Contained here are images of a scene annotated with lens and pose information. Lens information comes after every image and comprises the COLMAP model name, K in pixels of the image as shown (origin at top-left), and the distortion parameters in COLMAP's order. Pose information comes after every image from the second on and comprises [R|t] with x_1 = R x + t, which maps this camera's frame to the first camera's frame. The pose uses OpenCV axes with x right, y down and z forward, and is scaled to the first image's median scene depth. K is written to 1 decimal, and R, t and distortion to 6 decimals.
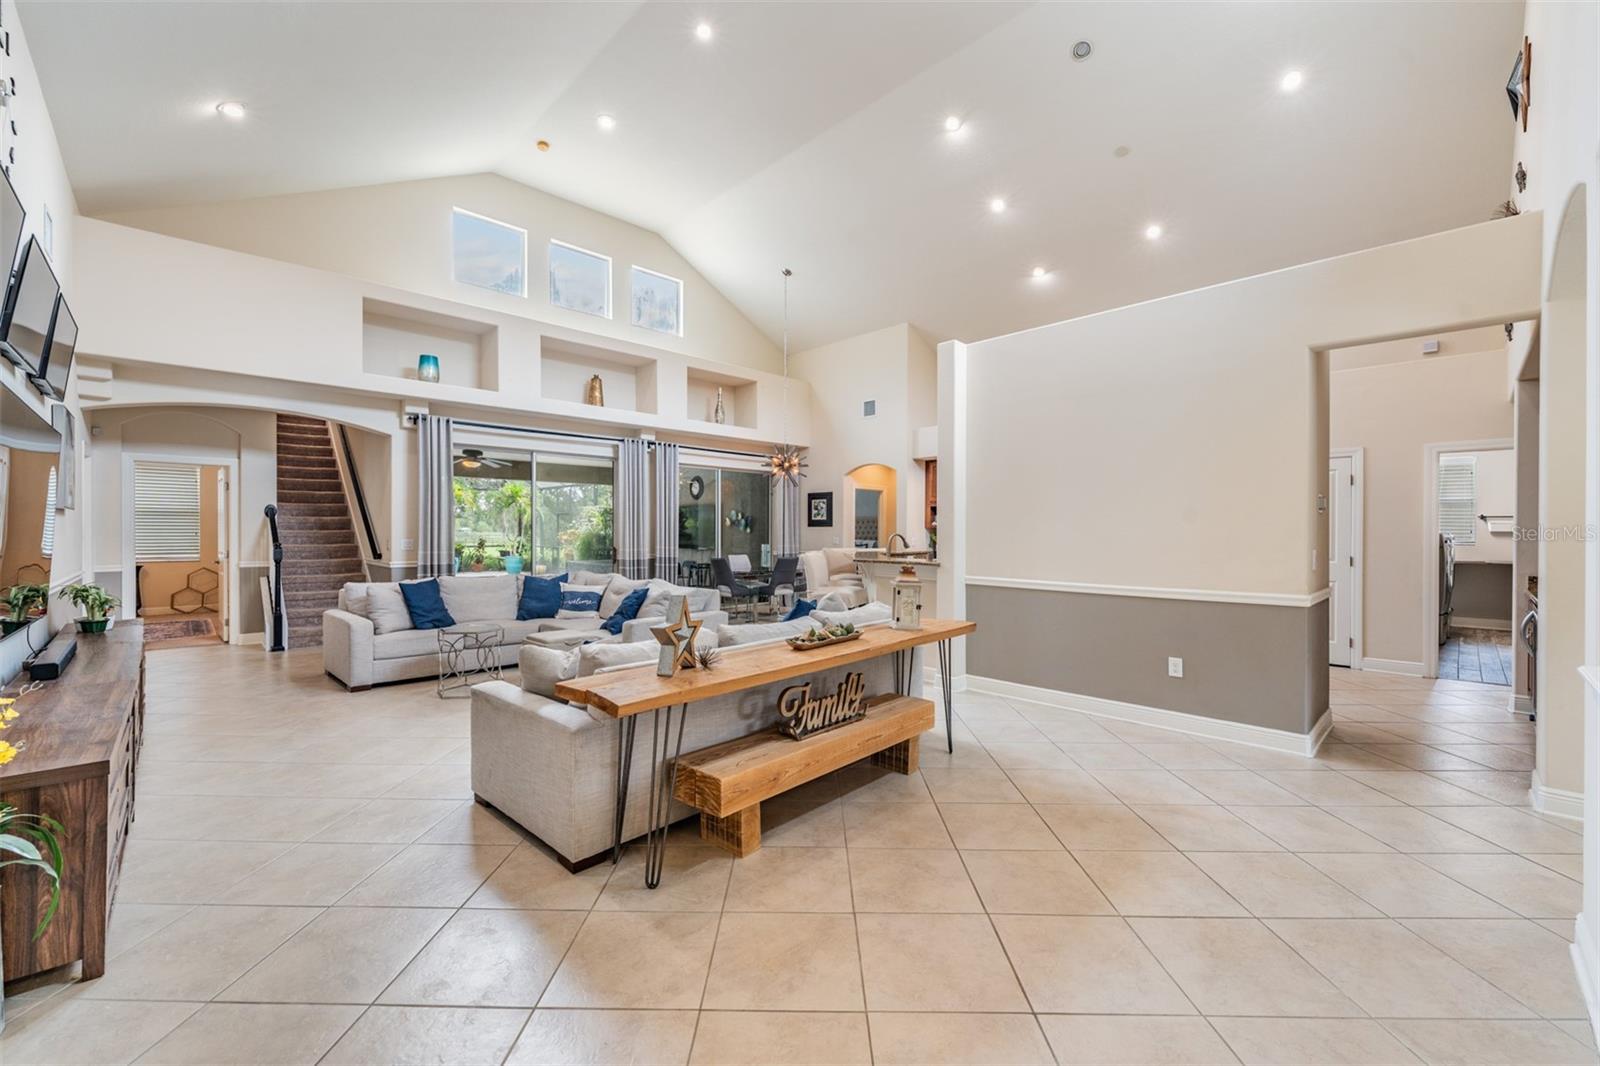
lens RADIAL K [[648.8, 0, 792.6], [0, 648.8, 535.3], [0, 0, 1]] dist [0.000565, -0.001257]
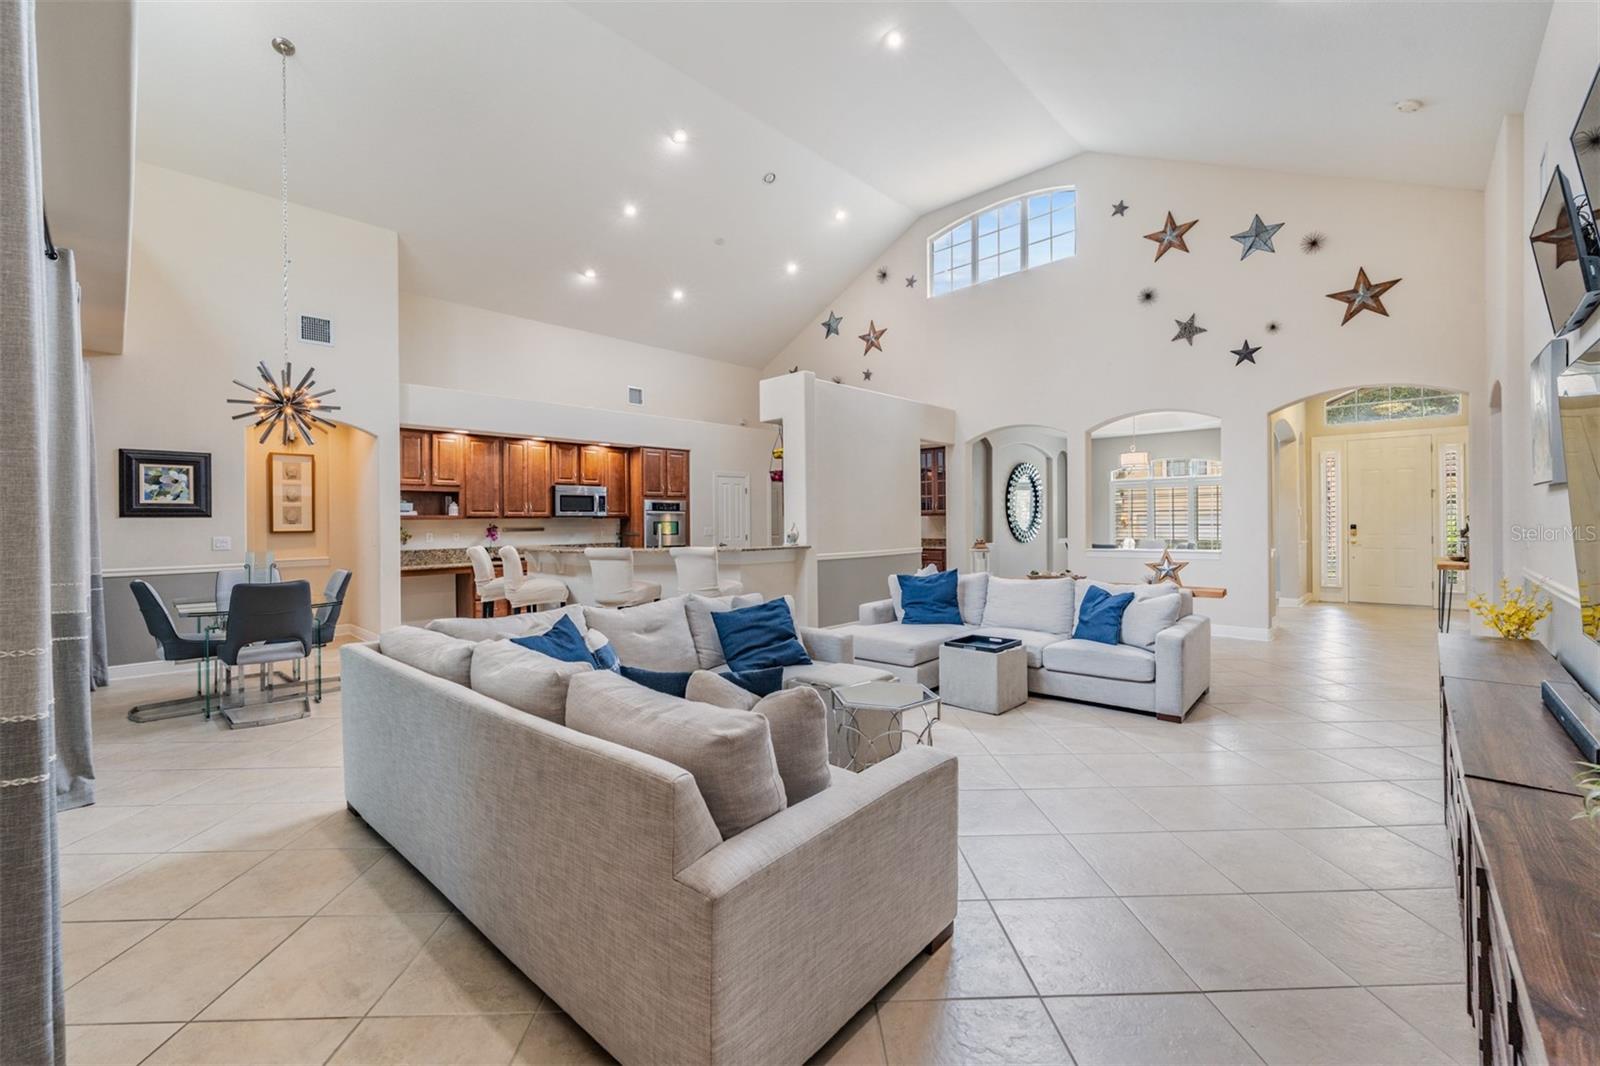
lens RADIAL K [[648.8, 0, 794.7], [0, 648.8, 519.0], [0, 0, 1]] dist [0.000565, -0.001257]
pose [[-0.050769, -0.001405, 0.998709, -0.497611], [0.011588, 0.999931, 0.001995, -0.007601], [-0.998643, 0.011674, -0.050749, 0.536504]]
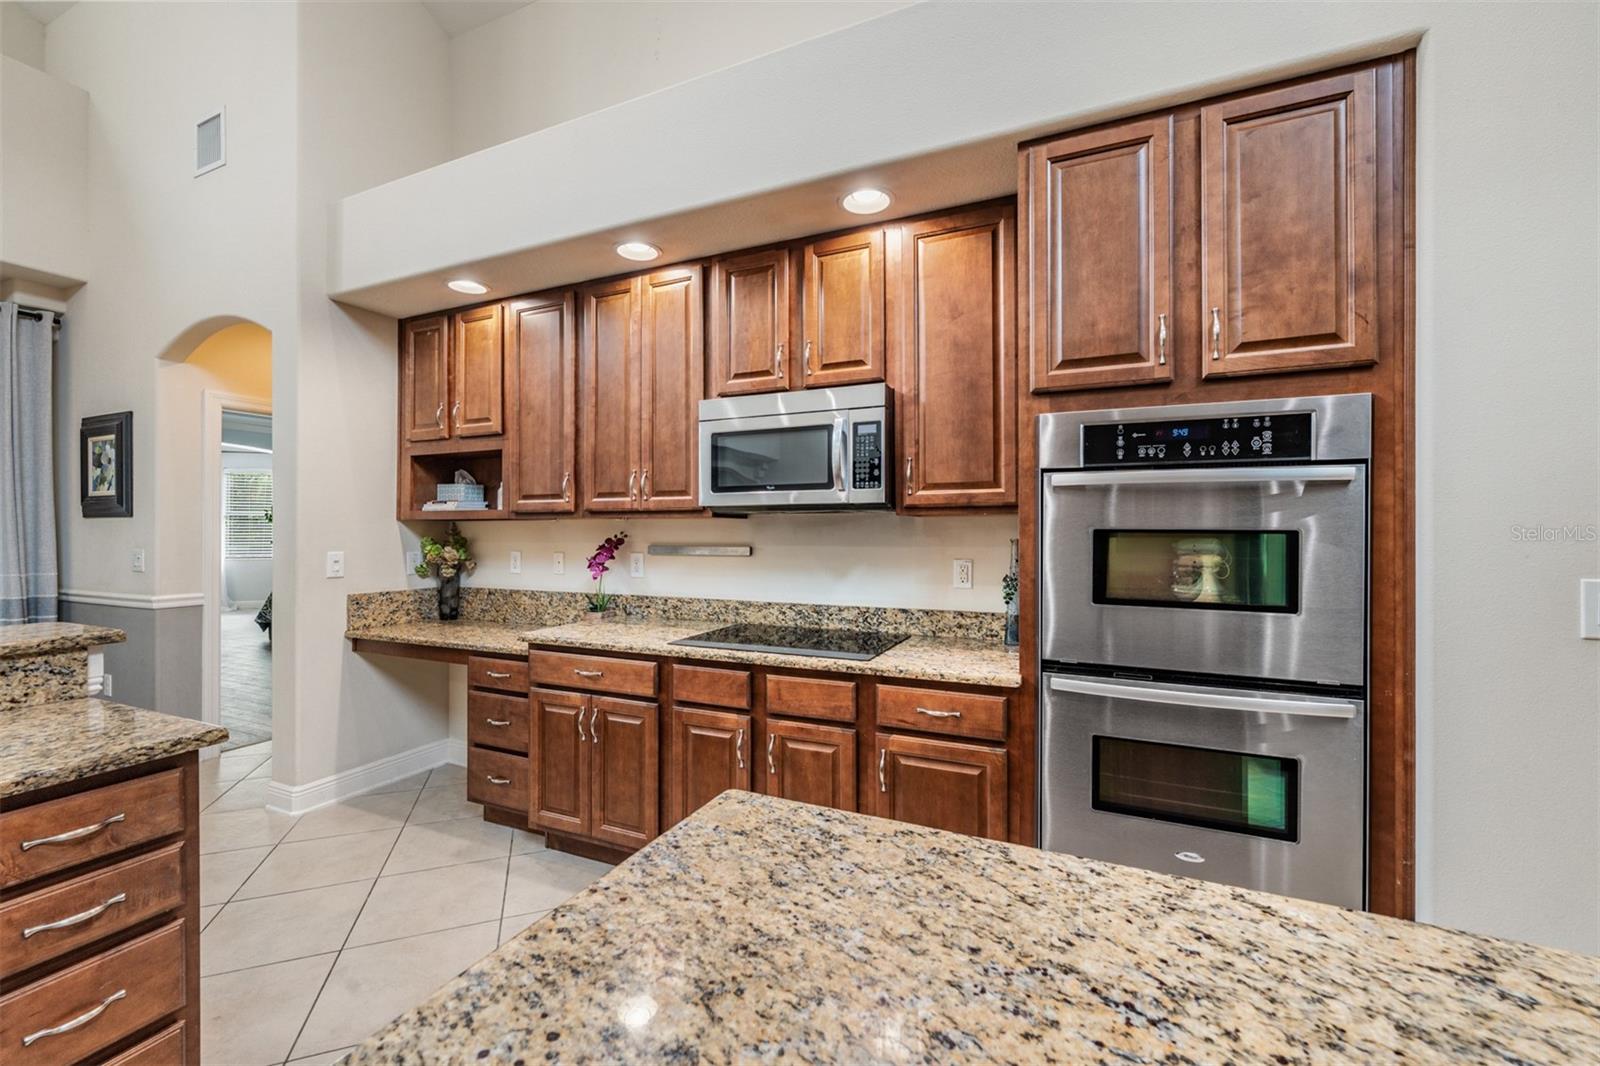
lens RADIAL K [[648.8, 0, 802.5], [0, 648.8, 531.5], [0, 0, 1]] dist [0.000565, -0.001257]
pose [[0.926829, -0.004370, 0.375458, 0.250862], [0.004587, 0.999989, 0.000318, -0.004466], [-0.375455, 0.001427, 0.926839, 0.561040]]
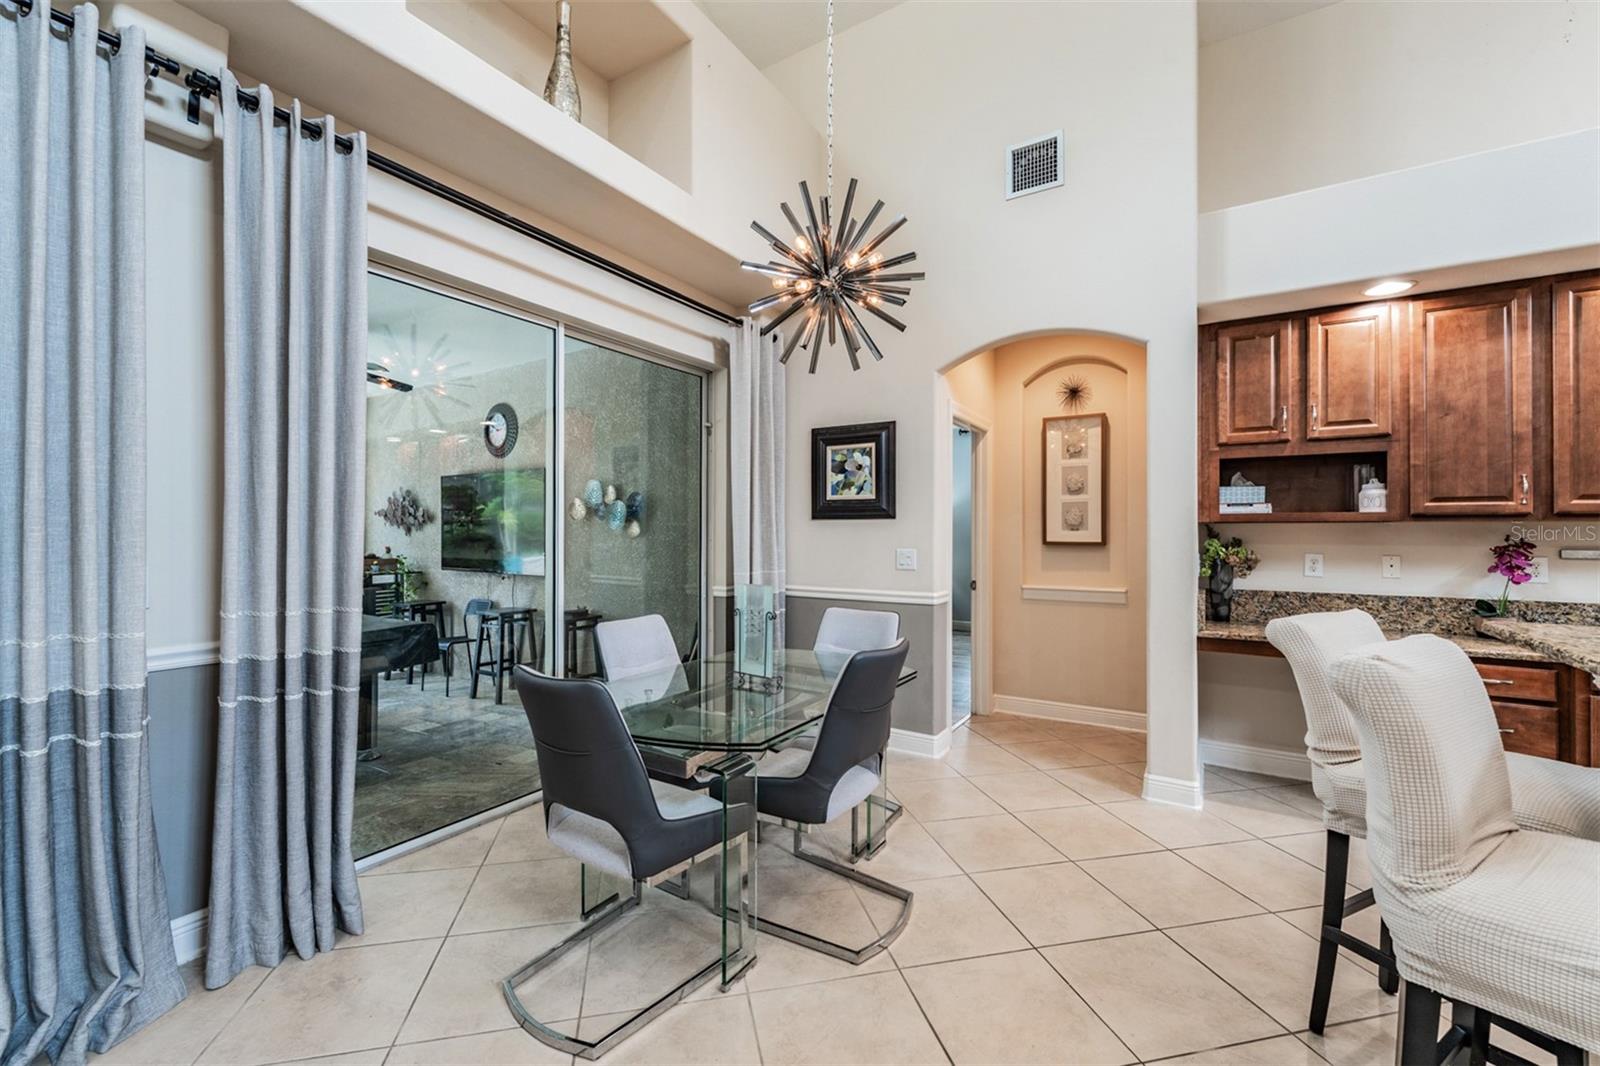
lens RADIAL K [[648.8, 0, 797.0], [0, 648.8, 528.2], [0, 0, 1]] dist [0.000565, -0.001257]
pose [[0.970617, 0.002233, 0.240618, -0.075376], [0.000058, 0.999955, -0.009516, -0.004904], [-0.240629, 0.009250, 0.970573, 0.661557]]
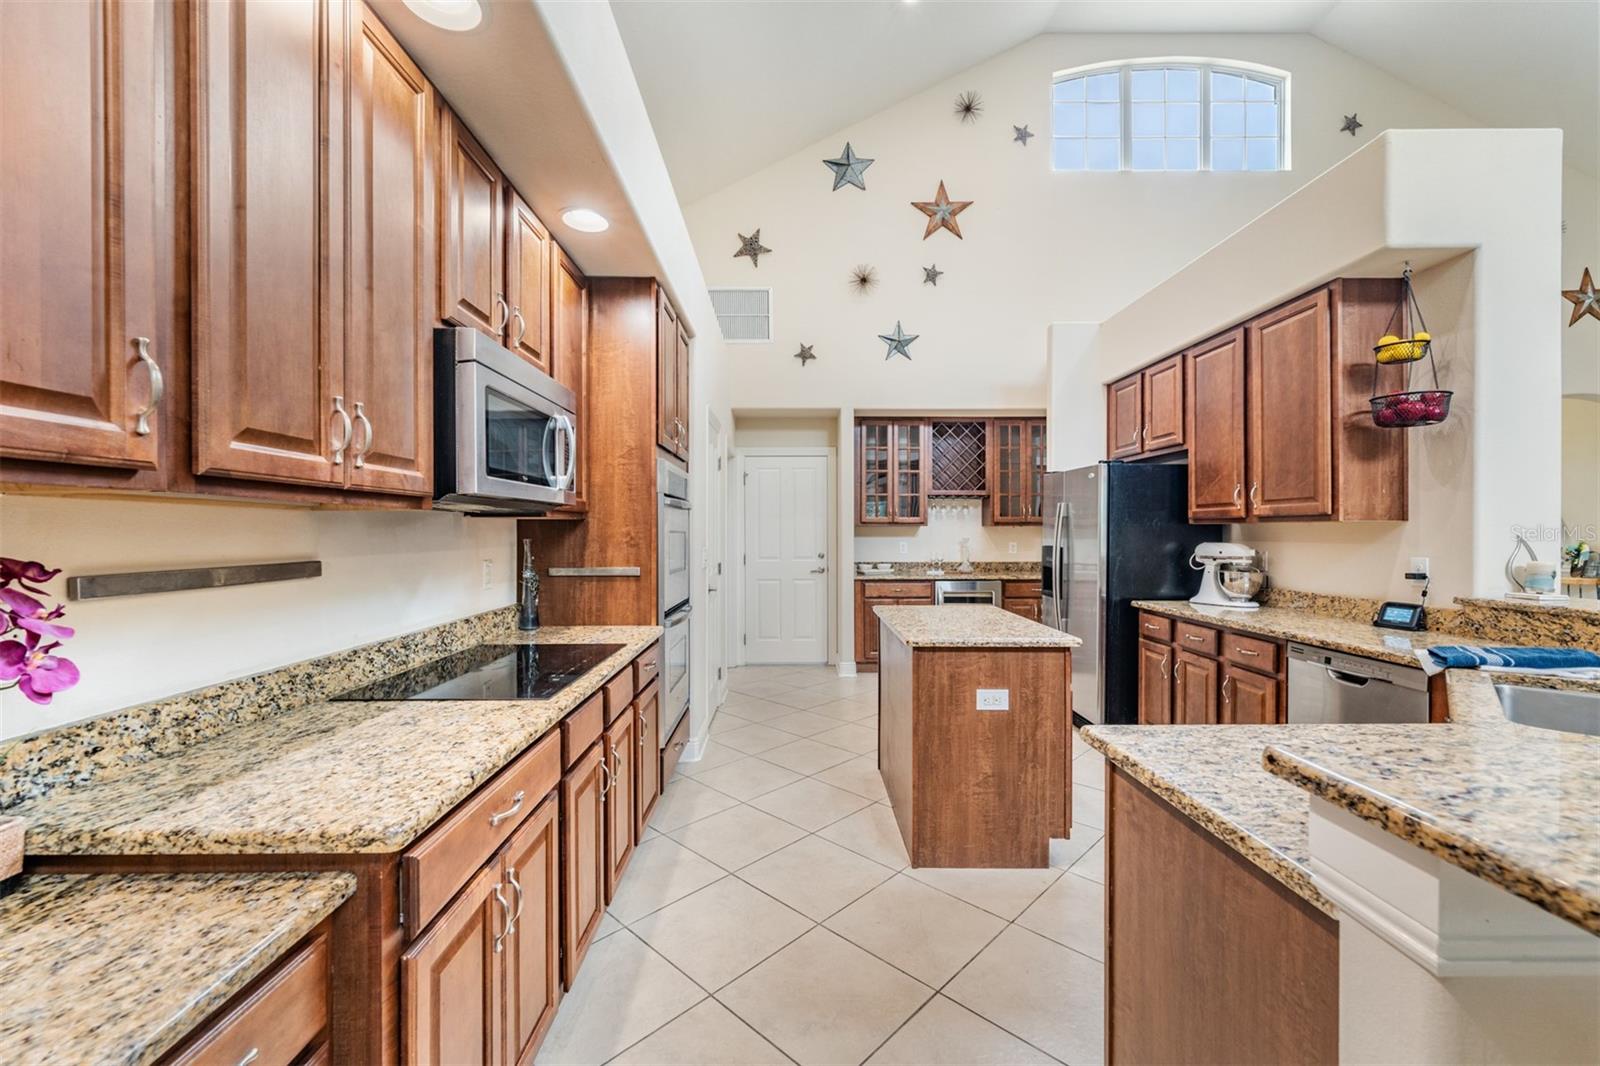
lens RADIAL K [[648.8, 0, 804.2], [0, 648.8, 533.1], [0, 0, 1]] dist [0.000565, -0.001257]
pose [[-0.737864, -0.003033, 0.674943, 0.150369], [0.001552, 0.999980, 0.006190, -0.005402], [-0.674948, 0.005615, -0.737844, 0.842517]]
